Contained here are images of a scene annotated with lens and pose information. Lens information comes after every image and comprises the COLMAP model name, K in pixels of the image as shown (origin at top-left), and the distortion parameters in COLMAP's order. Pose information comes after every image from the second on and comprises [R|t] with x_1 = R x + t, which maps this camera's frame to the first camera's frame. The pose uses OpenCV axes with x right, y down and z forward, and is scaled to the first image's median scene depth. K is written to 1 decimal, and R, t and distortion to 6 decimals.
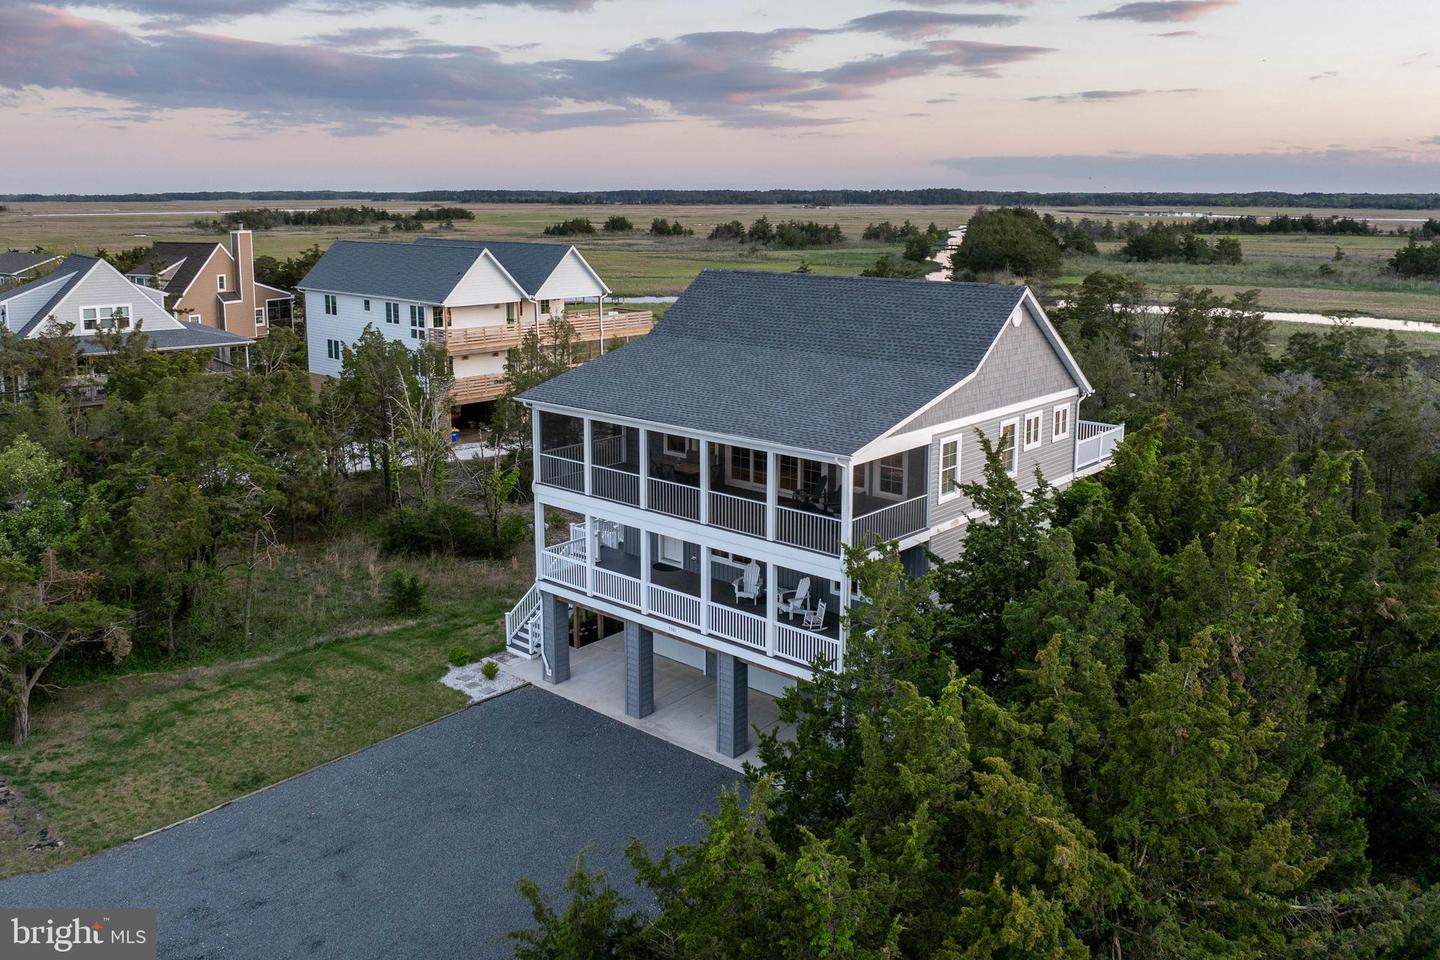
lens RADIAL K [[1087.4, 0, 720.0], [0, 1087.4, 480.0], [0, 0, 1]] dist [-0.030494, 0.006204]
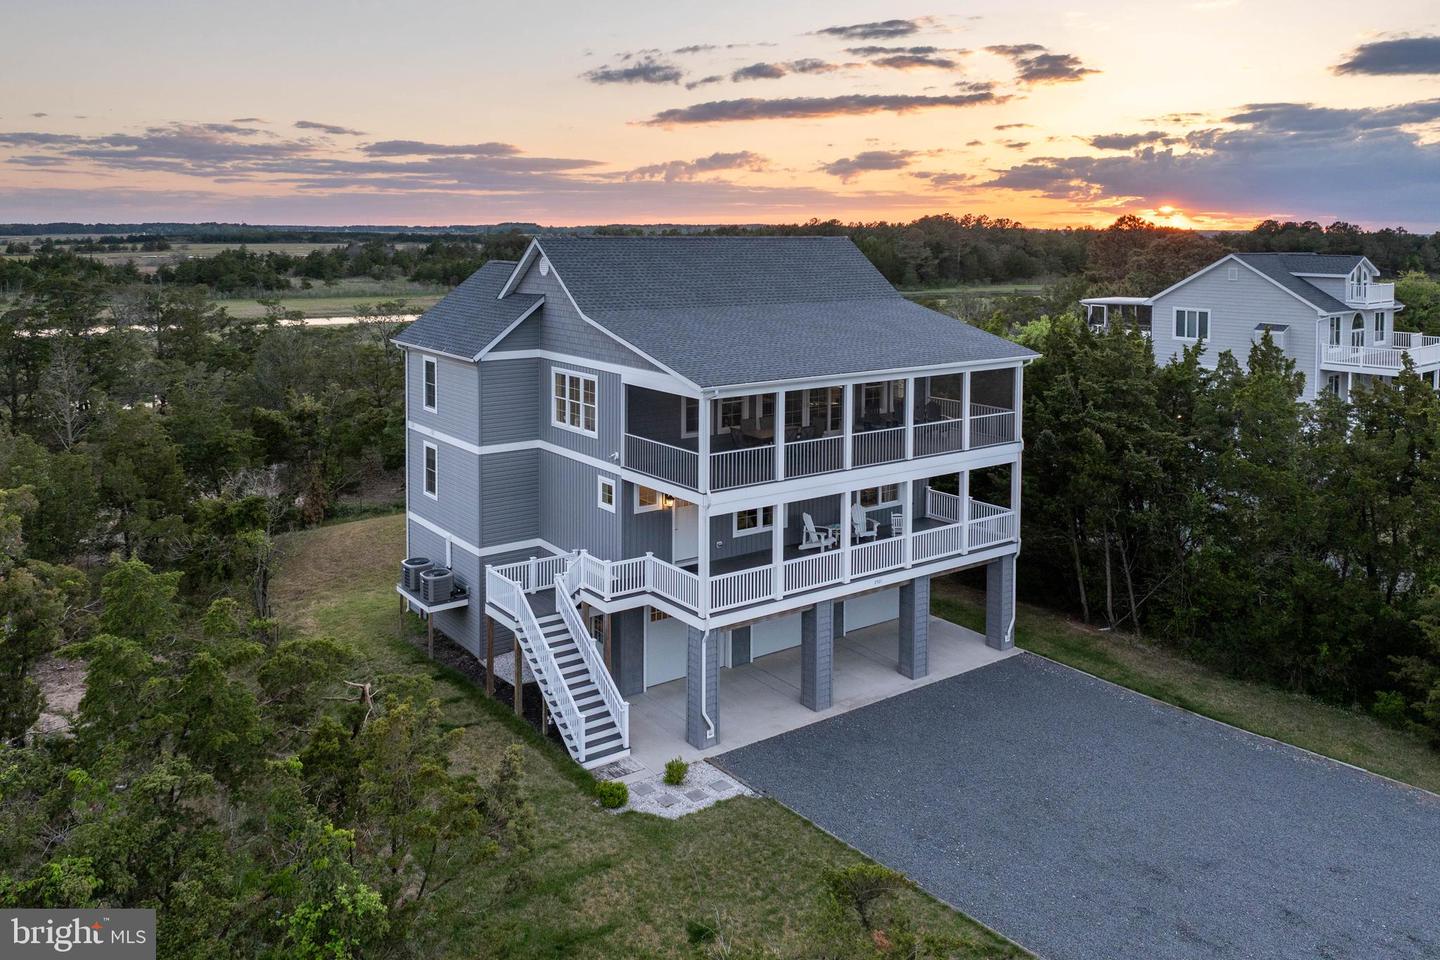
lens RADIAL K [[1087.4, 0, 720.0], [0, 1087.4, 480.0], [0, 0, 1]] dist [-0.030494, 0.006204]
pose [[0.226512, -0.278887, 0.933228, -0.905338], [0.200320, 0.950988, 0.235573, -0.193912], [-0.953186, 0.133584, 0.271277, 0.809391]]
